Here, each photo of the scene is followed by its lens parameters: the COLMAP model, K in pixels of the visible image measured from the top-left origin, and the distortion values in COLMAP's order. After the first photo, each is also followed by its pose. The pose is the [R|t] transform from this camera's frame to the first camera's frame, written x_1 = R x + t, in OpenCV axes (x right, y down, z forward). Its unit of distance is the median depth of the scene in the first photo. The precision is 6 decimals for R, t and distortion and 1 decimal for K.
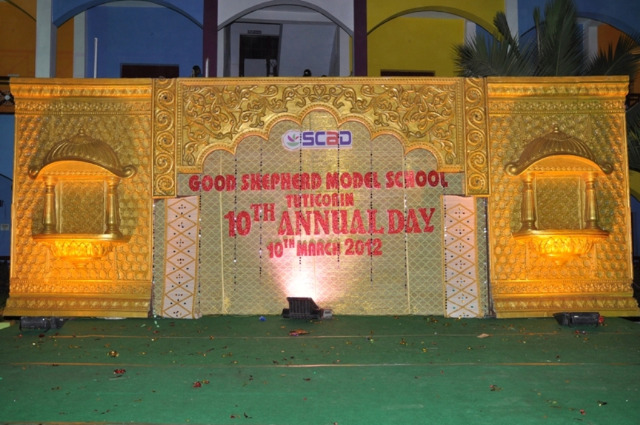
lens RADIAL K [[584.0, 0, 313.2], [0, 584.0, 213.1], [0, 0, 1]] dist [-0.062972, 0.000000]
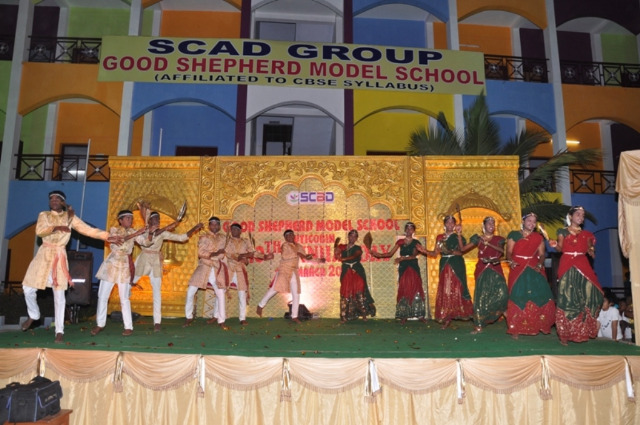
lens RADIAL K [[494.9, 0, 320.2], [0, 494.9, 215.7], [0, 0, 1]] dist [-0.143389, 0.032792]
pose [[0.999898, 0.004441, -0.013552, 0.049695], [-0.005890, 0.994038, -0.108879, 0.055703], [0.012988, 0.108948, 0.993963, -0.237915]]
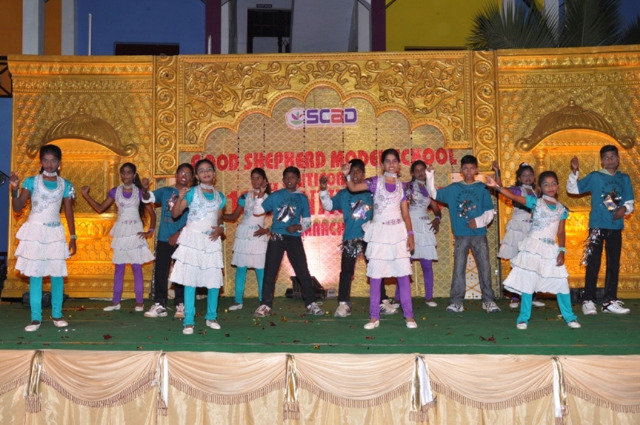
lens RADIAL K [[730.9, 0, 315.4], [0, 730.9, 217.8], [0, 0, 1]] dist [0.011715, 0.000000]
pose [[0.999183, -0.003489, -0.040273, 0.045906], [0.002923, 0.999896, -0.014100, 0.060431], [0.040318, 0.013971, 0.999089, -0.224296]]
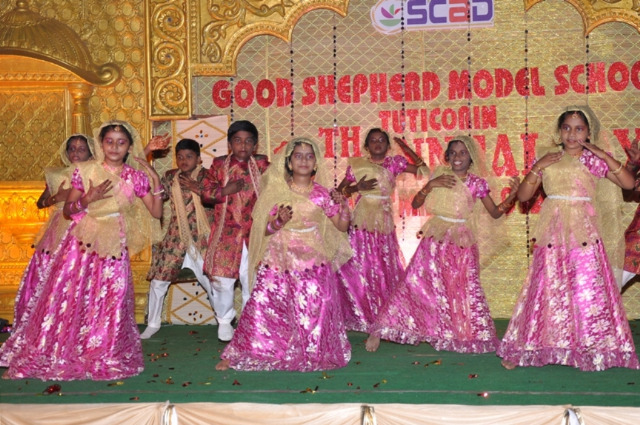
lens RADIAL K [[1301.1, 0, 369.8], [0, 1301.1, 209.3], [0, 0, 1]] dist [0.290347, 0.000000]
pose [[0.995711, -0.013319, -0.091553, 0.061822], [0.014072, 0.999872, 0.007587, 0.056501], [0.091441, -0.008843, 0.995771, -0.290903]]
